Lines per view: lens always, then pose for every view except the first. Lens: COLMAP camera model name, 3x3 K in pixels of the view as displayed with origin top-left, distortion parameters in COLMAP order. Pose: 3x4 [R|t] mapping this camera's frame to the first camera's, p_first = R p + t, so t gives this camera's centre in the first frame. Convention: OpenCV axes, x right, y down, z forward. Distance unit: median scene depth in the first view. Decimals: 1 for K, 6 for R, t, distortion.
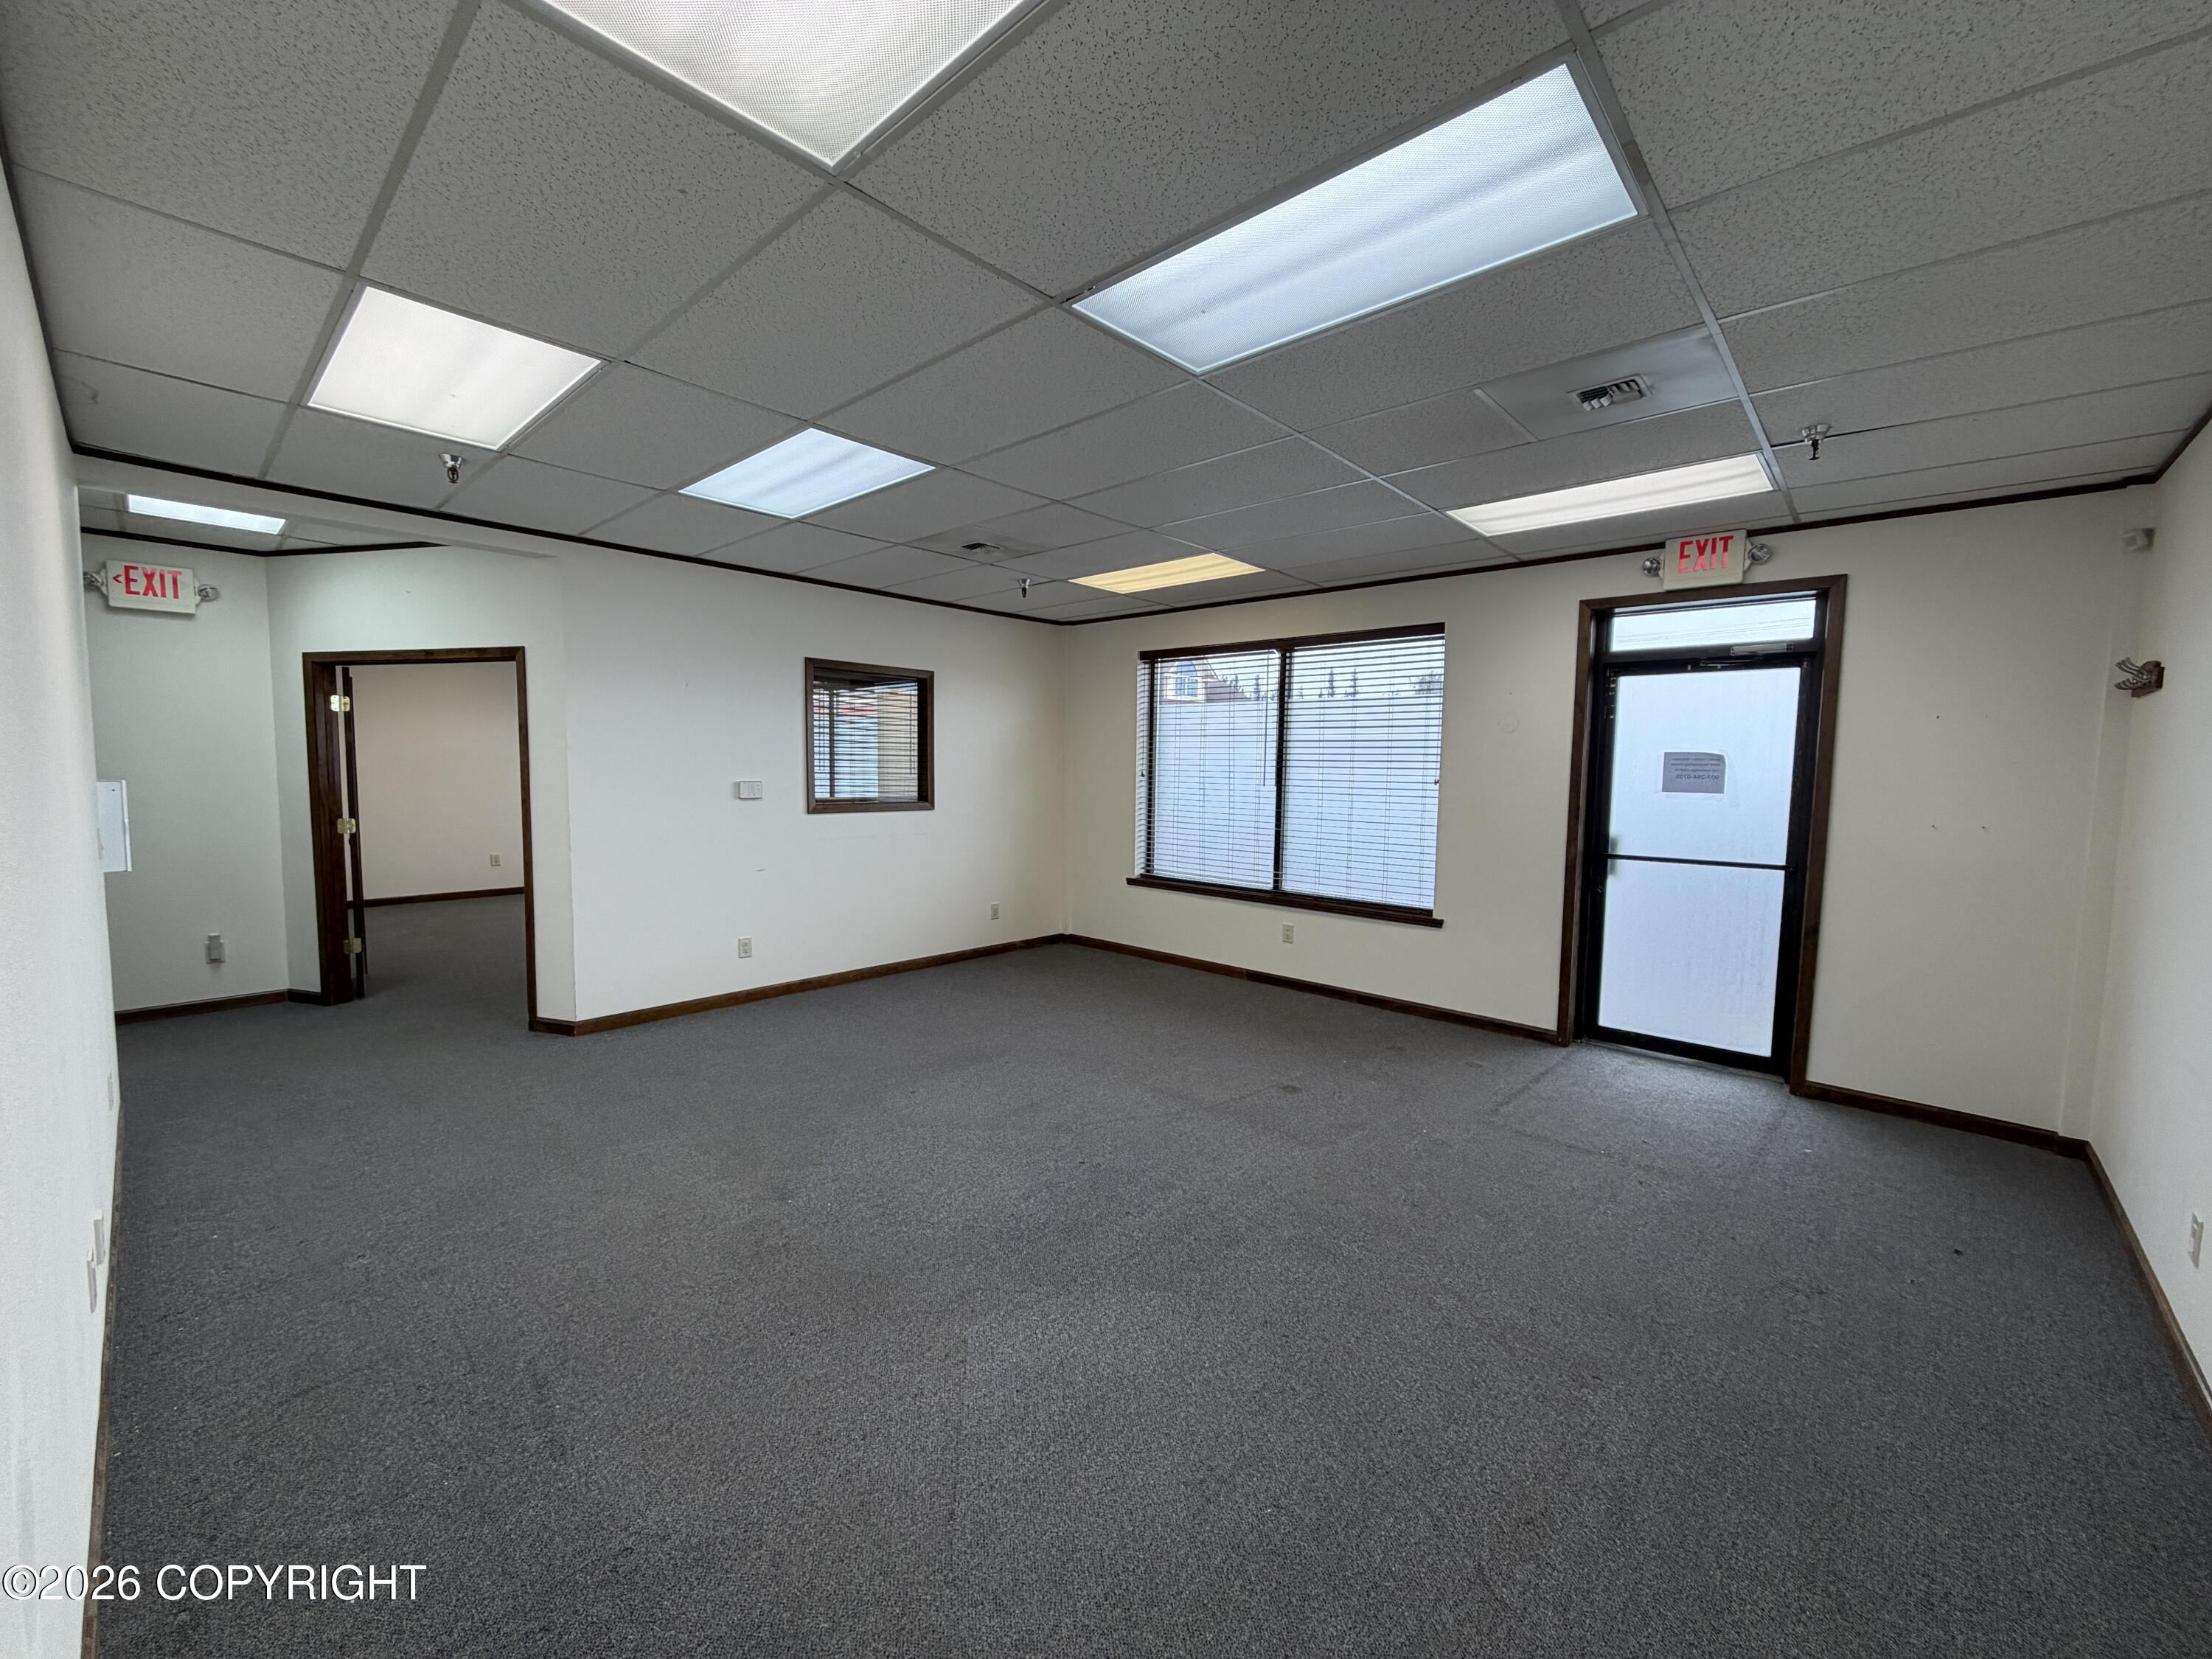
lens RADIAL K [[887.0, 0, 1095.9], [0, 887.0, 839.1], [0, 0, 1]] dist [0.000986, 0.000469]
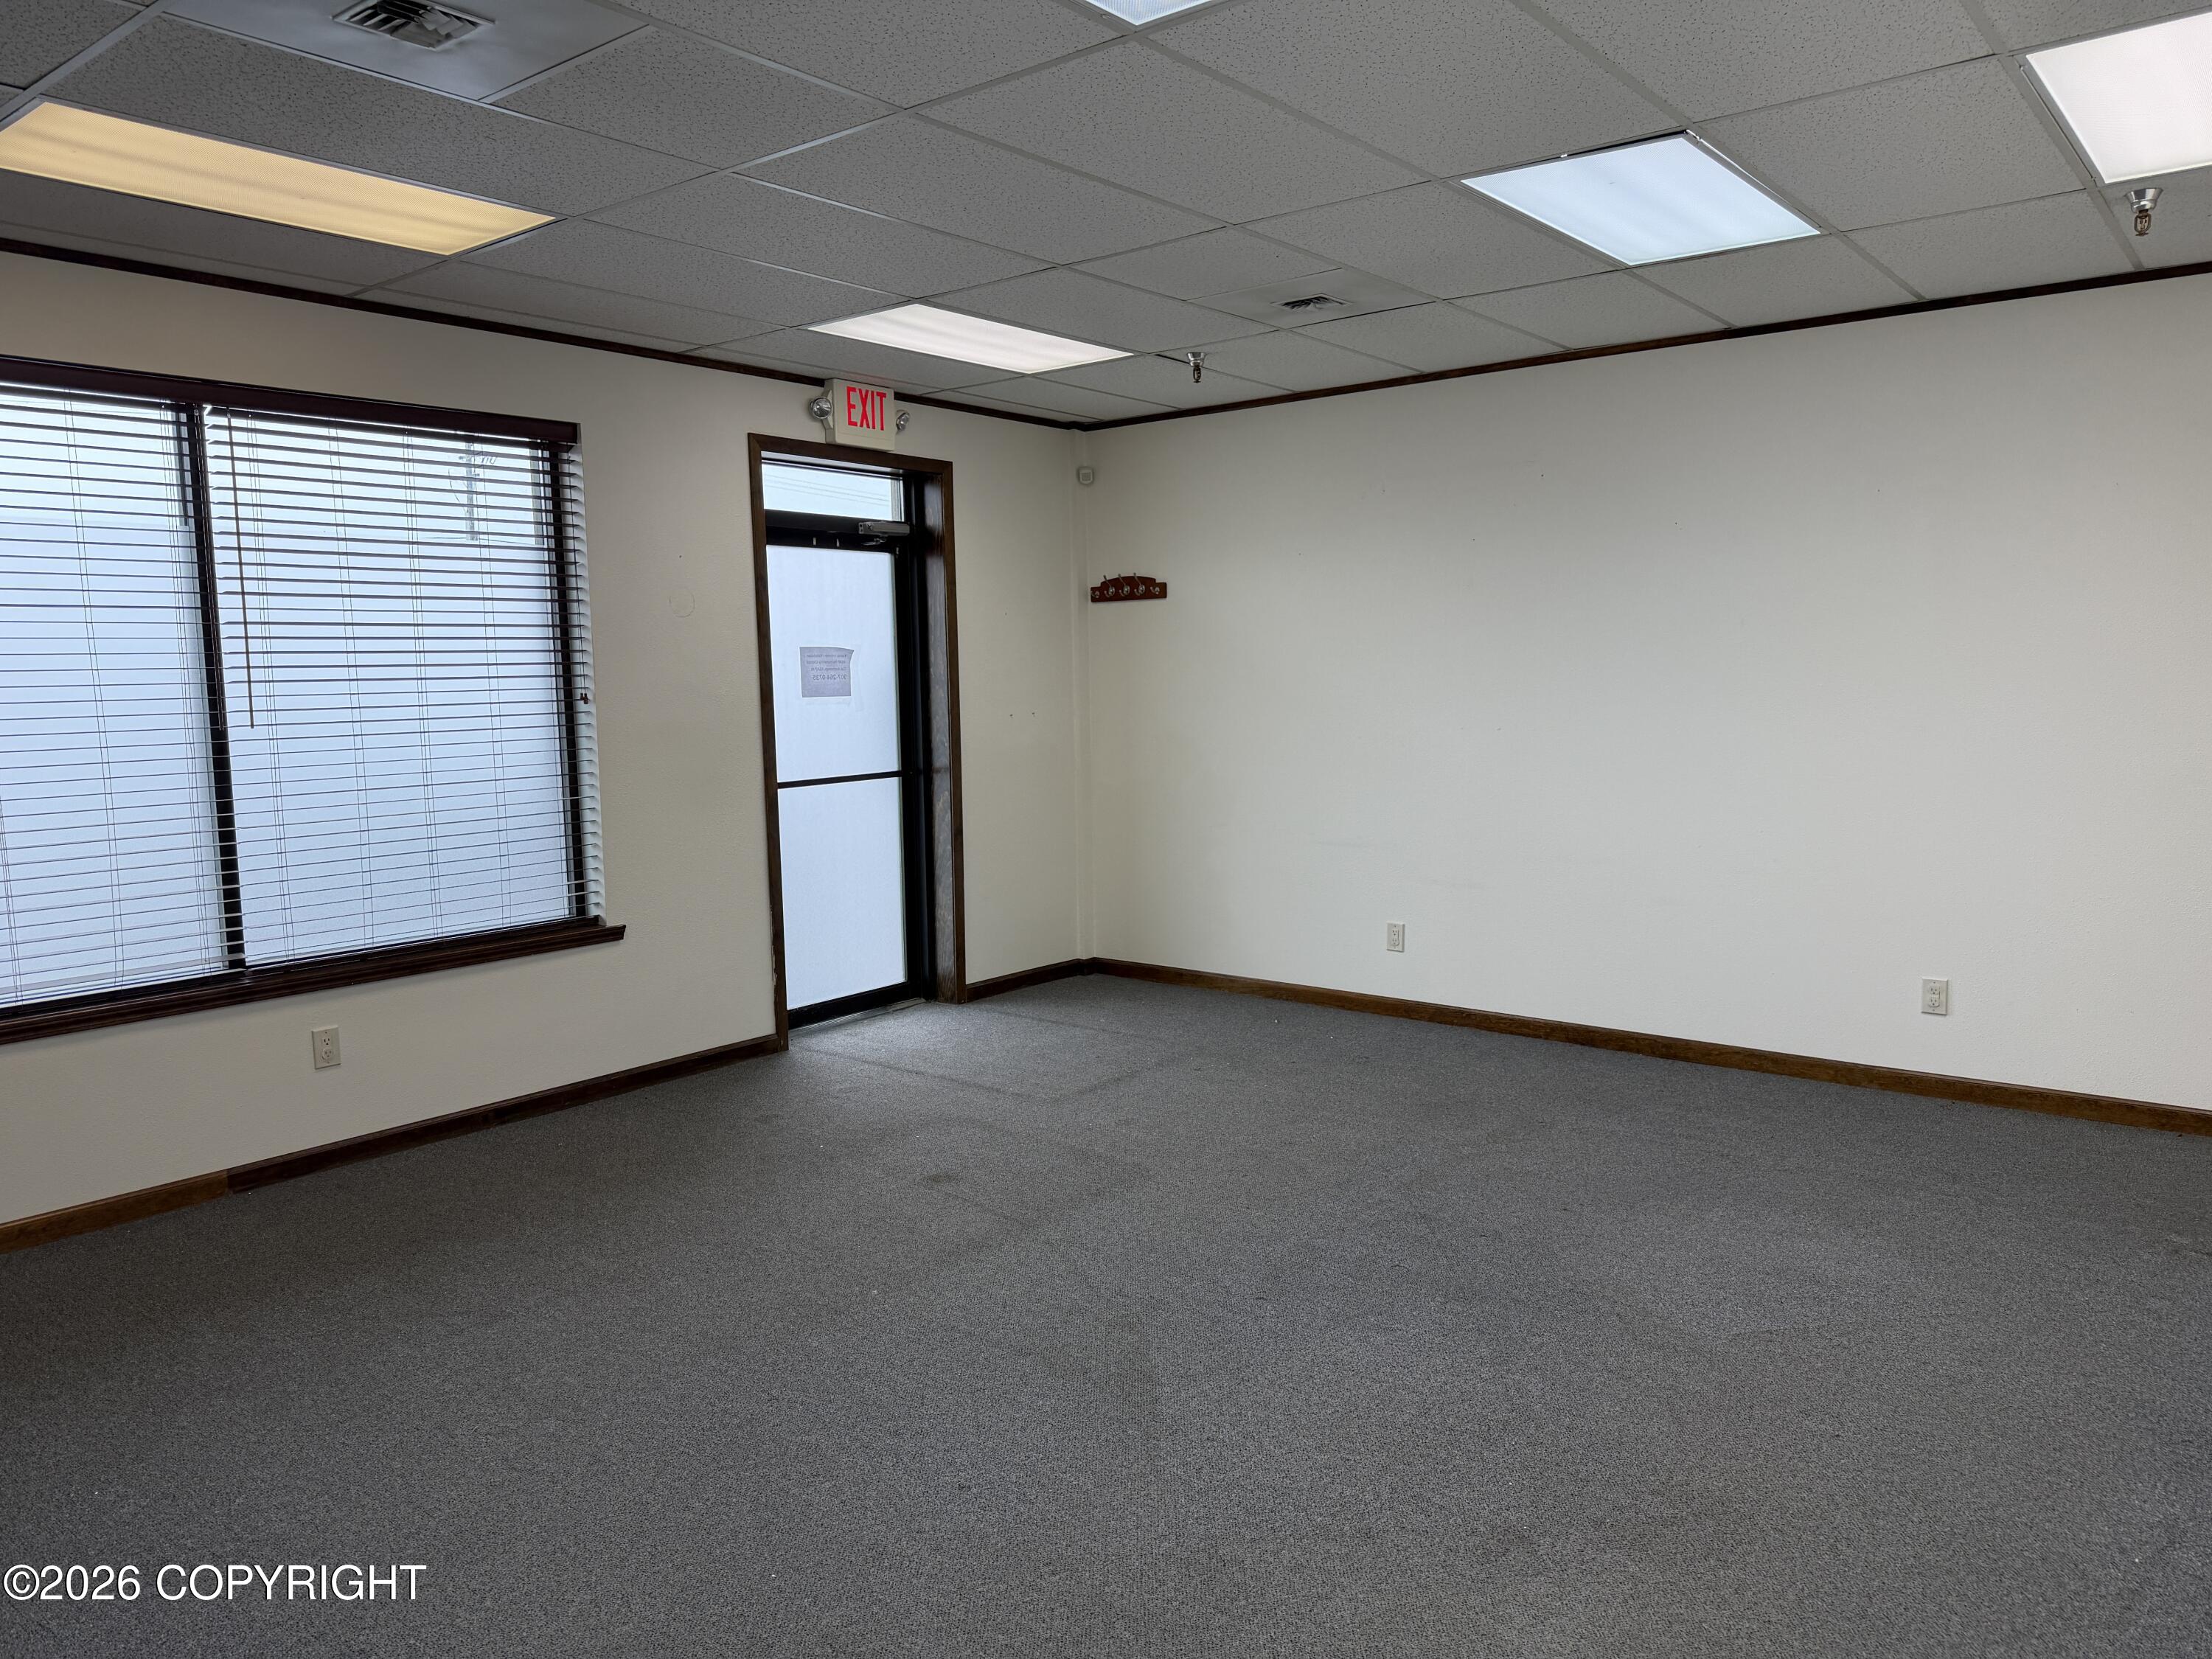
lens RADIAL K [[1569.0, 0, 1103.2], [0, 1569.0, 850.2], [0, 0, 1]] dist [0.022537, -0.003341]
pose [[-0.075530, -0.129410, 0.988710, -0.733990], [0.104067, 0.985105, 0.136888, -0.076989], [-0.991698, 0.113231, -0.060938, 0.784676]]
